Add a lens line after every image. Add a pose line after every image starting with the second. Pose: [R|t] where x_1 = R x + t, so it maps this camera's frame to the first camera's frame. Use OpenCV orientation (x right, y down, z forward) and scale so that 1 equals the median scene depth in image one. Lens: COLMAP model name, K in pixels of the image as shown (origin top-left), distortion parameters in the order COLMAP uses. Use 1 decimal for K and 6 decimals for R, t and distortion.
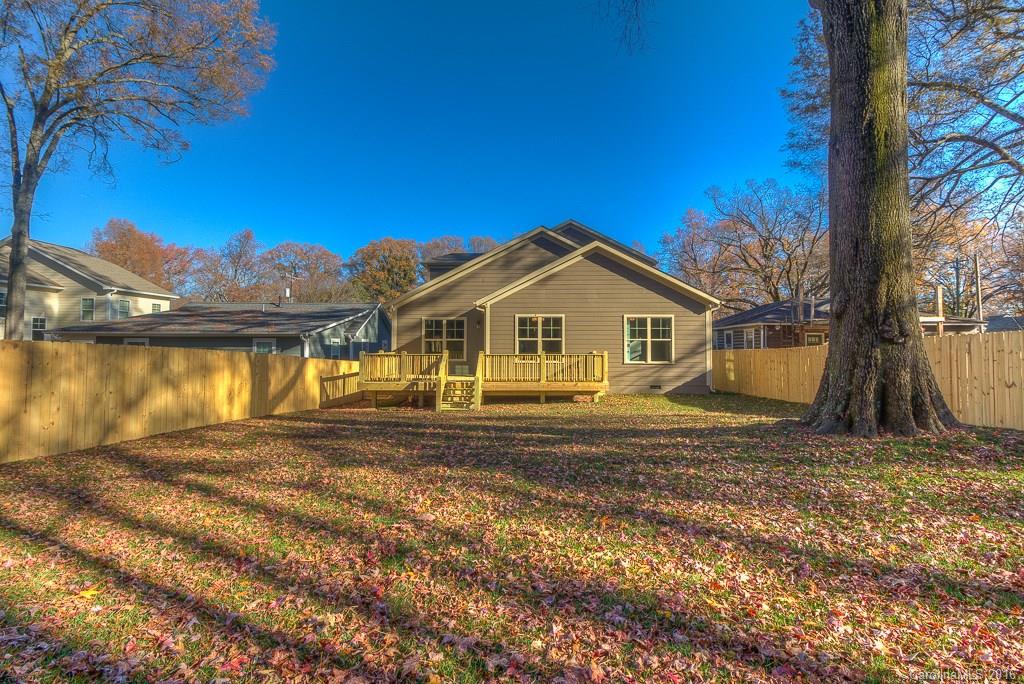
lens RADIAL K [[460.2, 0, 513.5], [0, 460.2, 344.3], [0, 0, 1]] dist [0.006921, -0.002993]
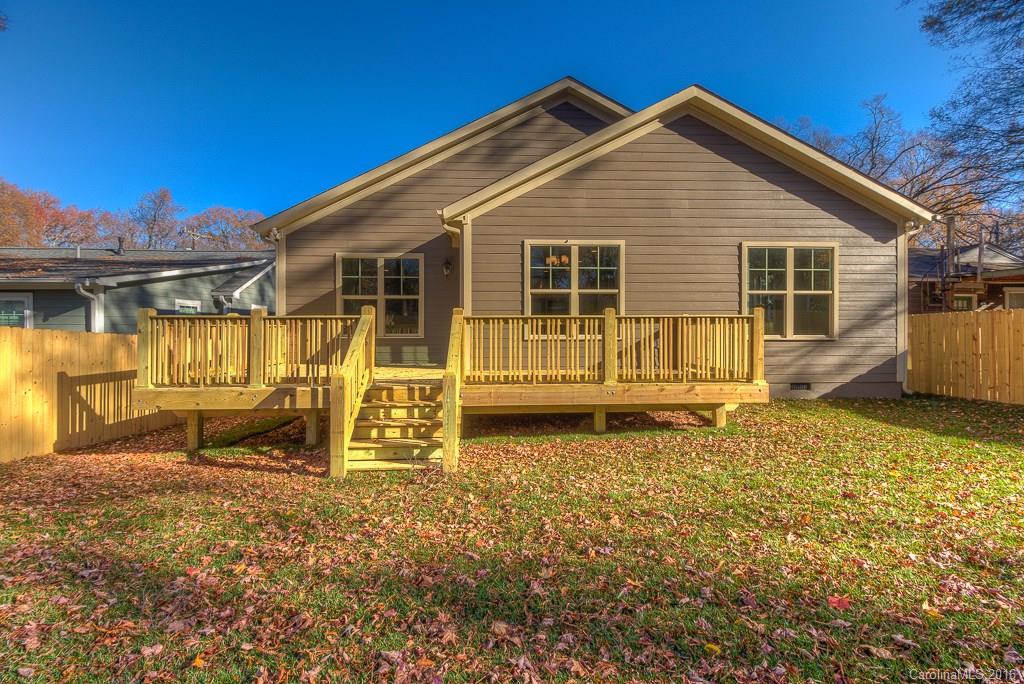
lens RADIAL K [[460.2, 0, 509.5], [0, 460.2, 342.3], [0, 0, 1]] dist [0.006921, -0.002993]
pose [[0.997472, -0.004925, 0.070896, -0.046784], [0.002750, 0.999524, 0.030736, 0.028168], [-0.071014, -0.030463, 0.997010, 0.517648]]
